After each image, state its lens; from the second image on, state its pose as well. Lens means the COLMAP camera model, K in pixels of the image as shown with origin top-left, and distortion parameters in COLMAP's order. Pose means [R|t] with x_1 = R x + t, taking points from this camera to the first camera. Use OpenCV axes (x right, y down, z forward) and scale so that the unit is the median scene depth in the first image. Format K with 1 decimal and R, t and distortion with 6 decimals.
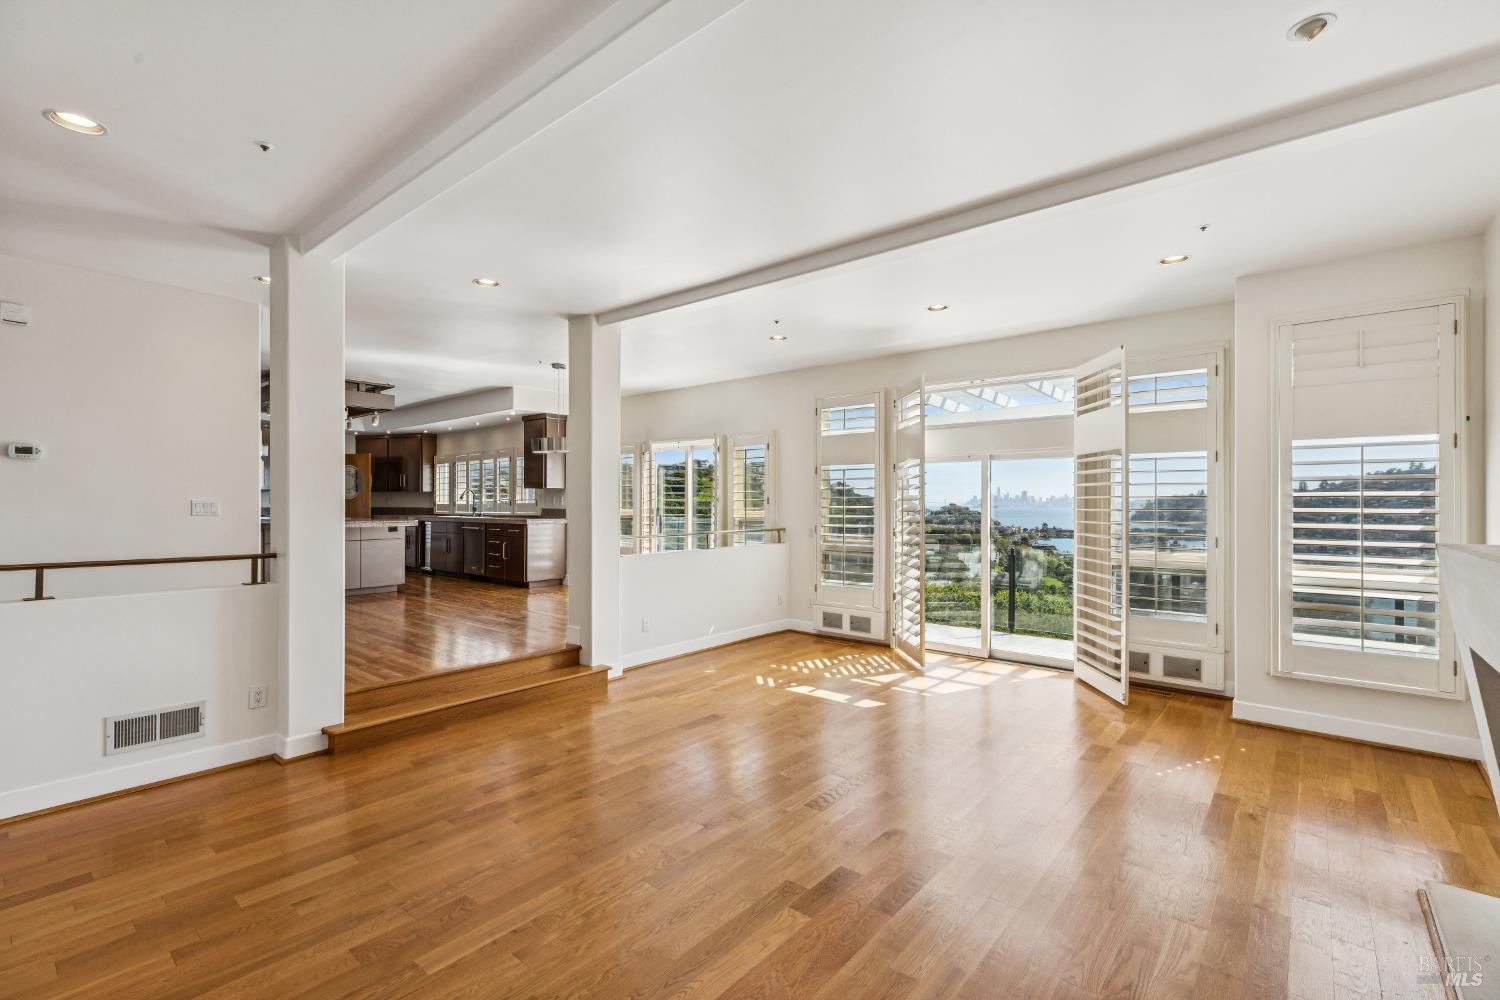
lens RADIAL K [[682.0, 0, 738.0], [0, 682.0, 490.6], [0, 0, 1]] dist [0.009651, -0.000826]
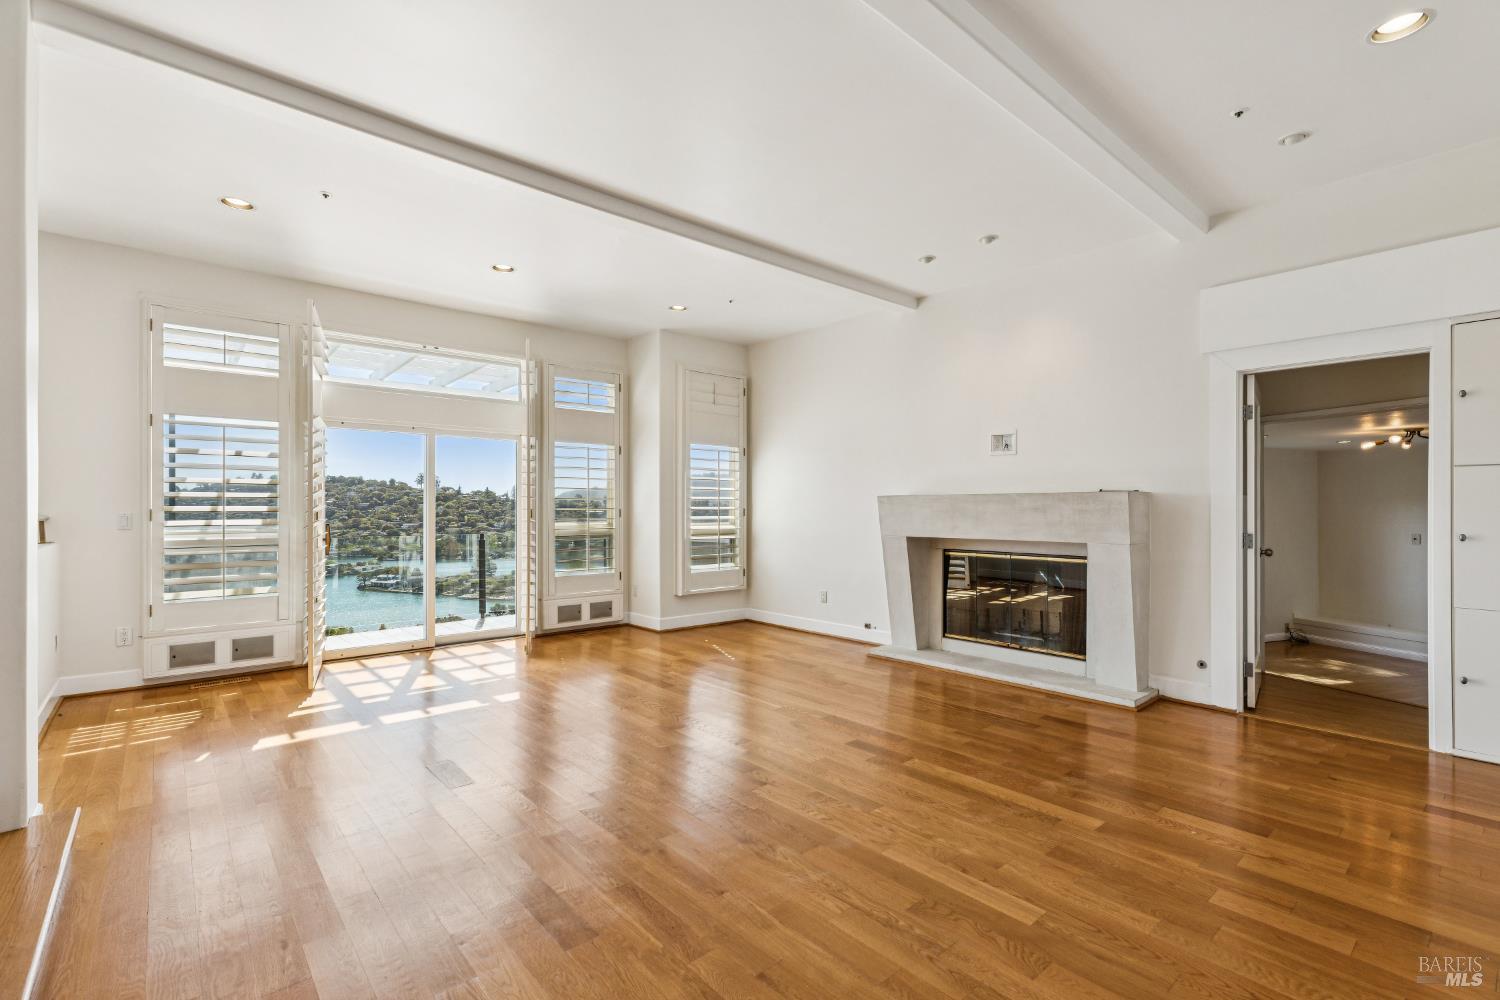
lens RADIAL K [[682.0, 0, 758.2], [0, 682.0, 512.5], [0, 0, 1]] dist [0.009651, -0.000826]
pose [[0.129363, -0.007233, 0.991571, -0.561640], [-0.015444, 0.999837, 0.009308, 0.052110], [-0.991477, -0.016518, 0.129231, 0.493972]]
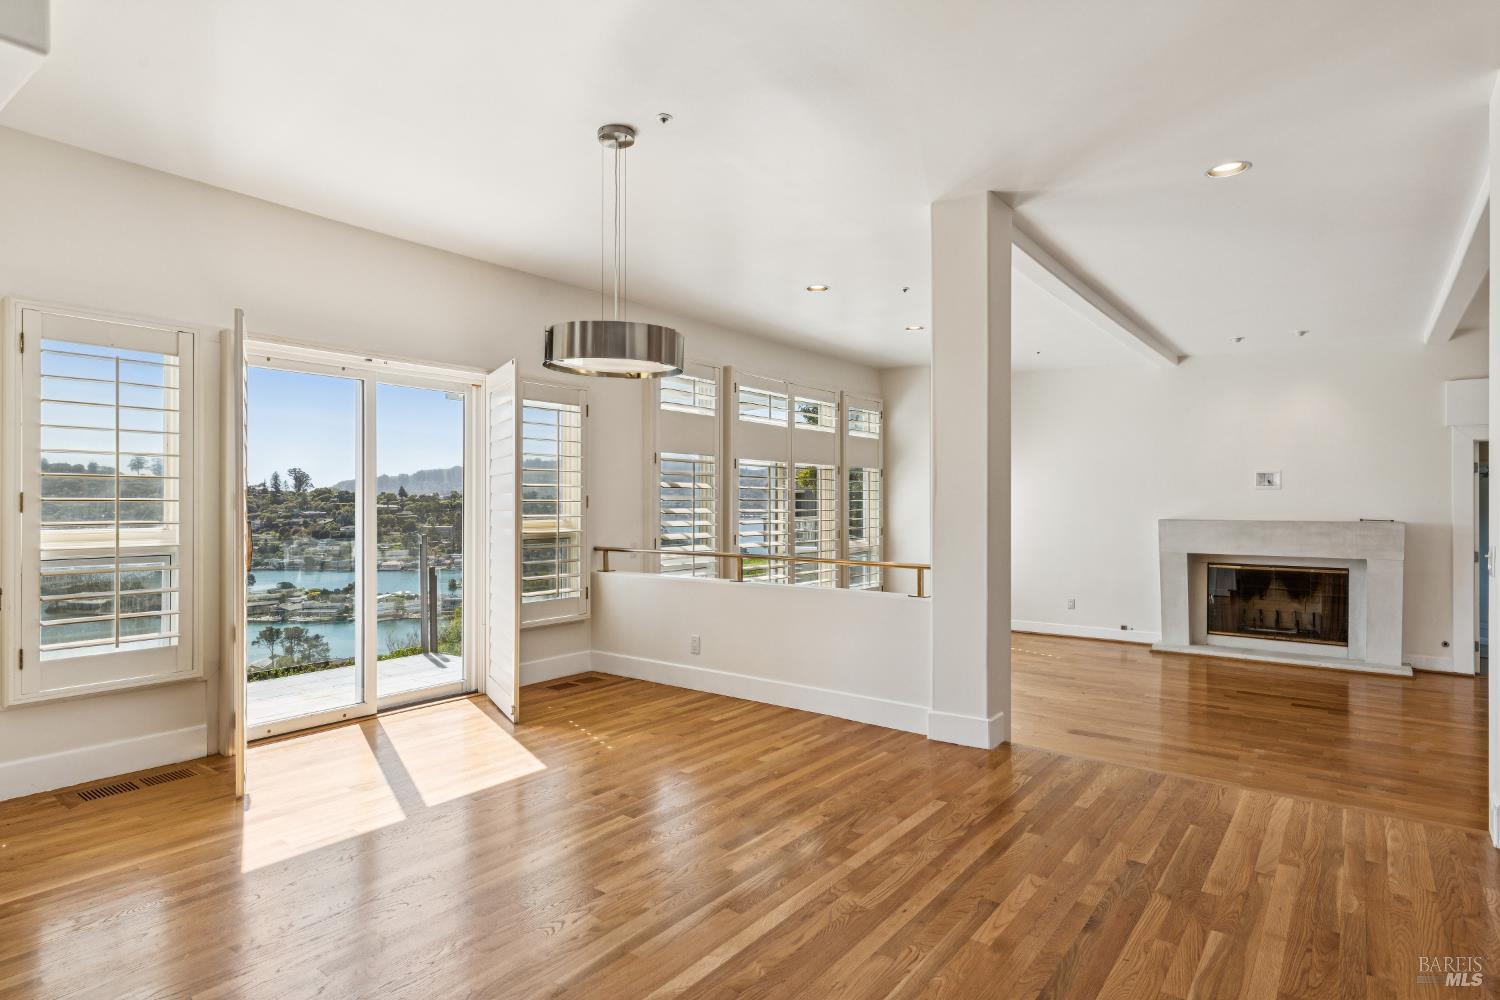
lens RADIAL K [[811.7, 0, 756.7], [0, 811.7, 502.5], [0, 0, 1]] dist [0.001882, -0.001831]
pose [[-0.081536, -0.000642, 0.996670, -0.846818], [-0.019297, 0.999813, -0.000934, 0.026556], [-0.996484, -0.019309, -0.081533, 1.105376]]
